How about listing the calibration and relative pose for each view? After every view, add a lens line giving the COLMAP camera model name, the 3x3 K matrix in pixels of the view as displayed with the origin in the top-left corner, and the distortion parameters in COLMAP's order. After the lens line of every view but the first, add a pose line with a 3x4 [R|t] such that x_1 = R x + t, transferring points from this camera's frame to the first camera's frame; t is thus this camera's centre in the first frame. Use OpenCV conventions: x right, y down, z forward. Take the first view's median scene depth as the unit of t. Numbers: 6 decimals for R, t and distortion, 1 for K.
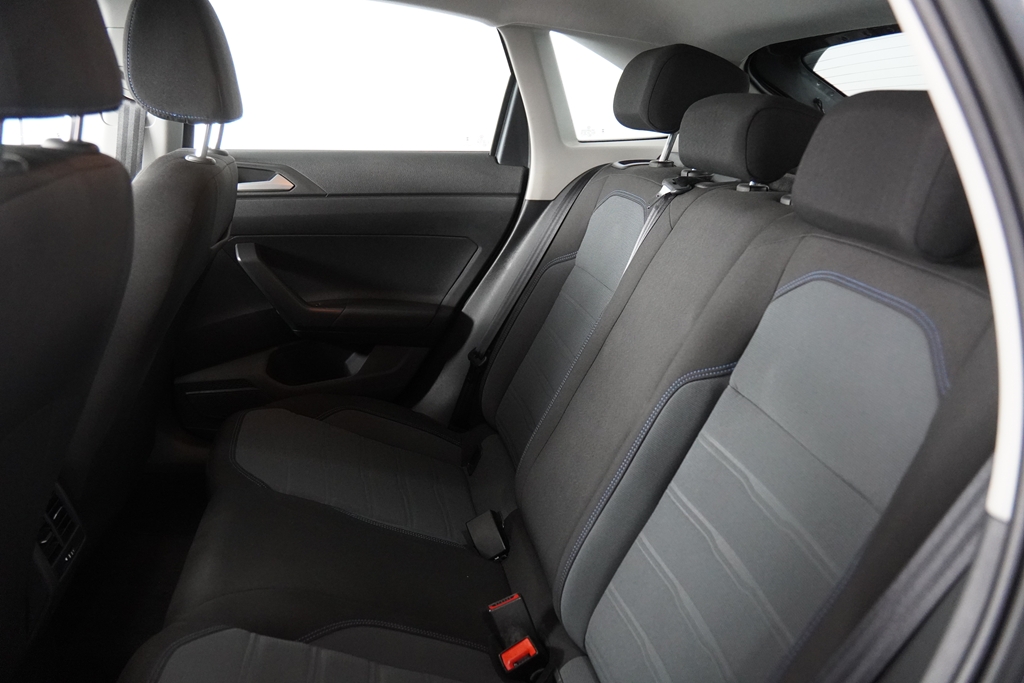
lens RADIAL K [[811.8, 0, 511.4], [0, 811.8, 336.9], [0, 0, 1]] dist [-0.099023, 0.077400]
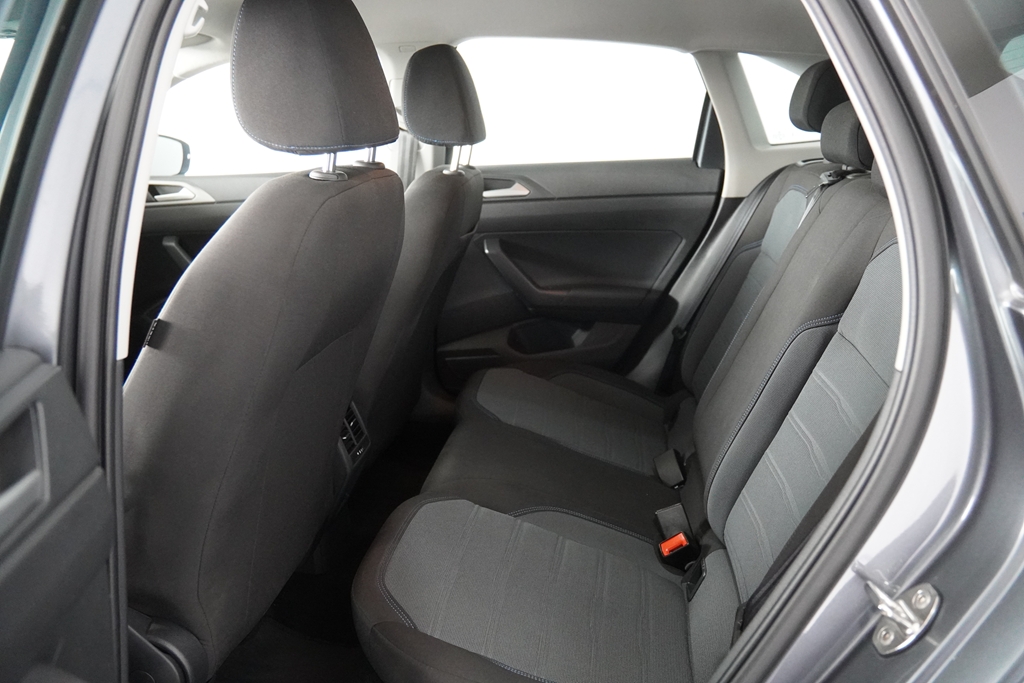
lens RADIAL K [[811.8, 0, 512.0], [0, 811.8, 334.0], [0, 0, 1]] dist [-0.099023, 0.077400]
pose [[0.948339, 0.011664, -0.317044, 0.120440], [-0.017334, 0.999736, -0.015069, 0.059420], [0.316785, 0.019786, 0.948291, -0.224115]]
